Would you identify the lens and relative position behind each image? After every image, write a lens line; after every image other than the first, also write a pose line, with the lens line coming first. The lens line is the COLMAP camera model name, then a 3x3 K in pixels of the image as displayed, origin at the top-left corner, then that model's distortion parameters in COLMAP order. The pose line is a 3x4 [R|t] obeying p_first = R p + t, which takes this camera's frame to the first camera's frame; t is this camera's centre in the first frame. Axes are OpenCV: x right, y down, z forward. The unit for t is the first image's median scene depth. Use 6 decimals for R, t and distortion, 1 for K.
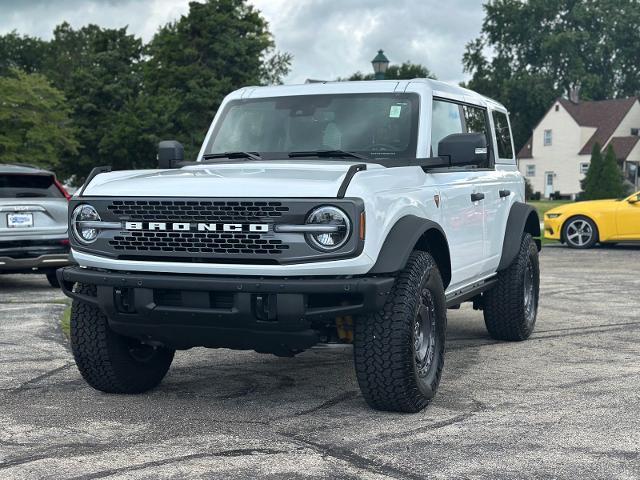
lens RADIAL K [[875.2, 0, 320.0], [0, 875.2, 240.0], [0, 0, 1]] dist [0.216013, -0.438149]
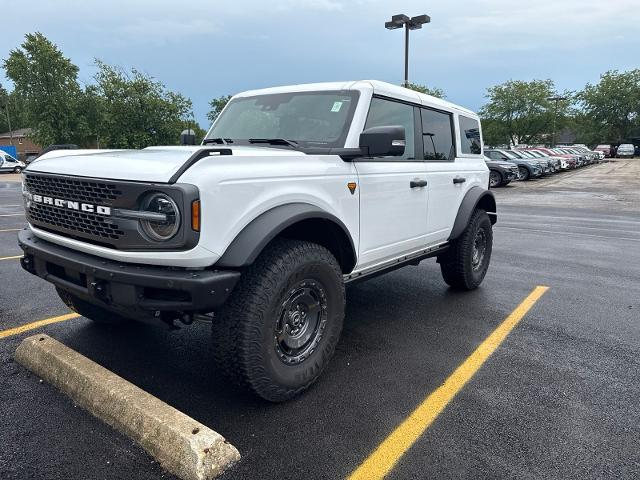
lens RADIAL K [[427.5, 0, 320.0], [0, 427.5, 240.0], [0, 0, 1]] dist [0.027851, -0.001498]
pose [[0.973349, 0.079489, -0.215111, 0.232263], [-0.055501, 0.991773, 0.115351, -0.042915], [0.222510, -0.100338, 0.969753, 0.510281]]
